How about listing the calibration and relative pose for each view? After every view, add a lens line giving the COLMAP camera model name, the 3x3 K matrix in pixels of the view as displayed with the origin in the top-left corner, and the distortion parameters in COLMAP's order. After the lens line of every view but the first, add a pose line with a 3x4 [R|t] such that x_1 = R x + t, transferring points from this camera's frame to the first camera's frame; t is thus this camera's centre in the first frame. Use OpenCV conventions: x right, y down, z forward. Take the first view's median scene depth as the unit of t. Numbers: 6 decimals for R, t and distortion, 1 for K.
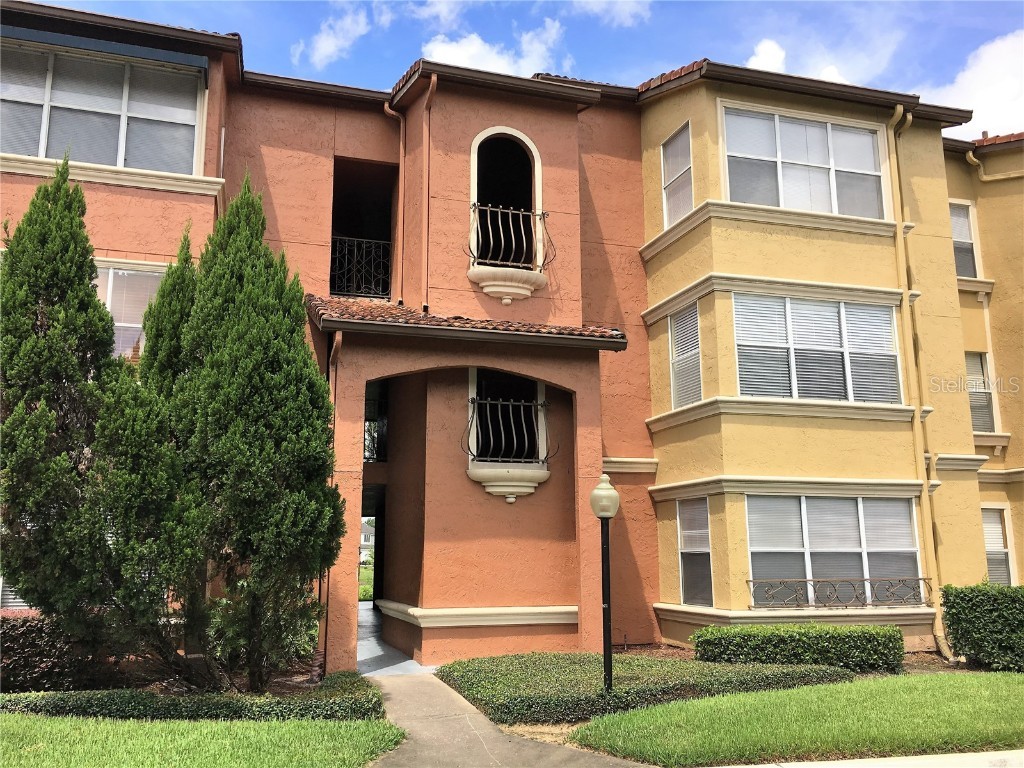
lens RADIAL K [[871.6, 0, 510.8], [0, 871.6, 386.1], [0, 0, 1]] dist [0.043410, -0.042867]
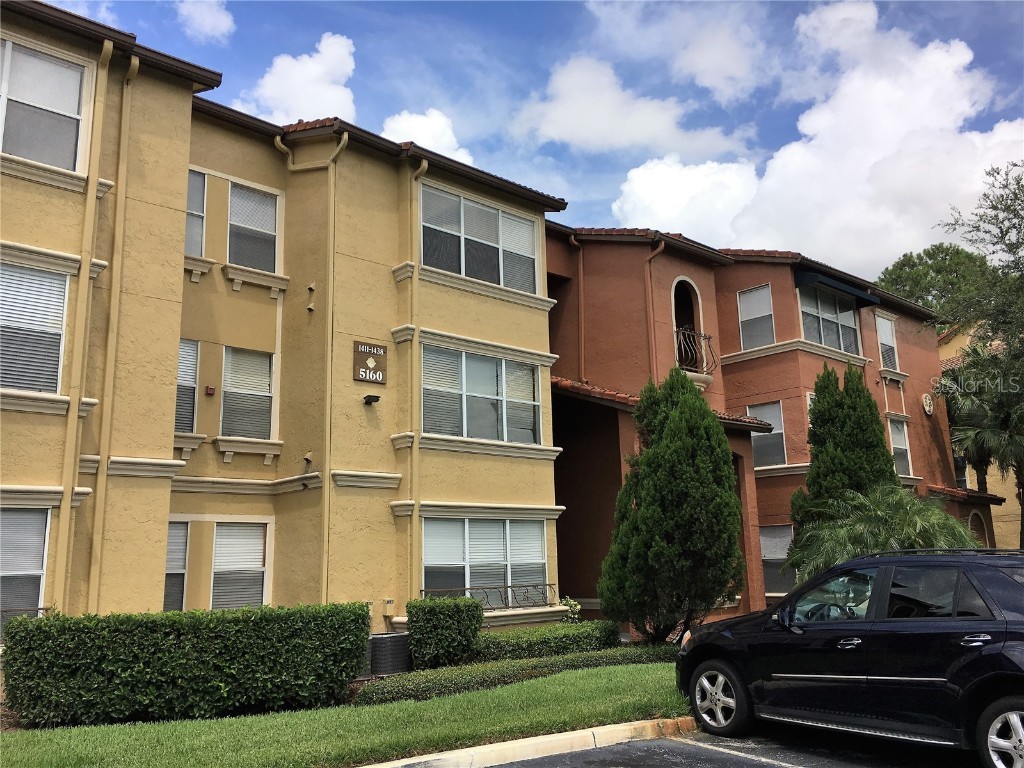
lens RADIAL K [[871.6, 0, 505.8], [0, 871.6, 381.2], [0, 0, 1]] dist [0.043410, -0.042867]
pose [[0.905320, 0.073644, 0.418298, 0.451165], [-0.063000, 0.997243, -0.039219, 0.014255], [-0.420032, 0.009153, 0.907463, 0.077991]]
